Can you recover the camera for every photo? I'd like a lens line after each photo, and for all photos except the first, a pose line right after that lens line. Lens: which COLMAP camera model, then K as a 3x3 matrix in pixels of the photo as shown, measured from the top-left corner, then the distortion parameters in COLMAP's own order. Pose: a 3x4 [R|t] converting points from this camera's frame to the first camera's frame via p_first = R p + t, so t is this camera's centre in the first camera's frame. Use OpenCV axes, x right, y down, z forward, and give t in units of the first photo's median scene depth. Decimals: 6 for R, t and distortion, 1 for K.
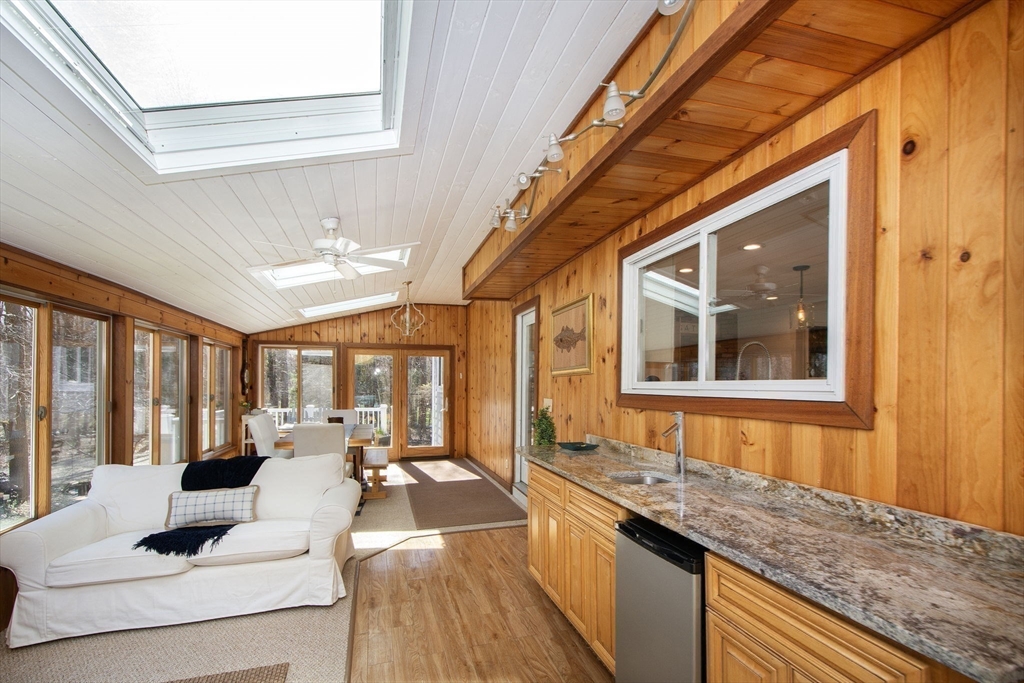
lens RADIAL K [[472.5, 0, 510.8], [0, 472.5, 387.9], [0, 0, 1]] dist [0.000121, -0.000023]
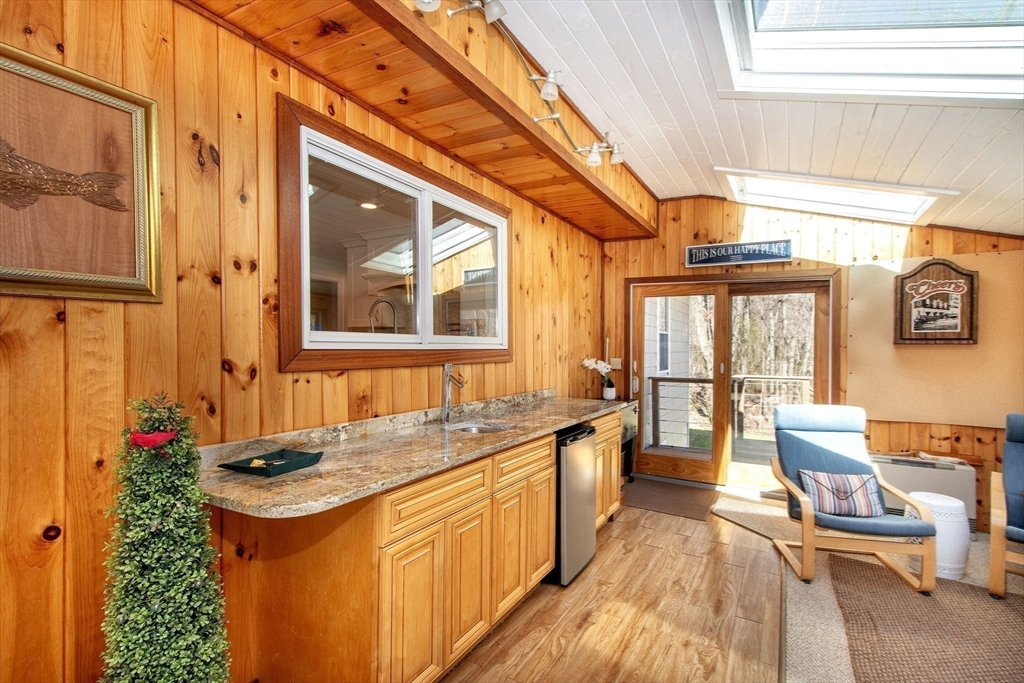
lens RADIAL K [[502.8, 0, 511.2], [0, 502.8, 358.1], [0, 0, 1]] dist [0.000245, -0.000020]
pose [[-0.709279, -0.021970, 0.704585, -0.481602], [-0.003499, 0.999612, 0.027648, 0.004813], [-0.704919, 0.017145, -0.709080, 1.517404]]
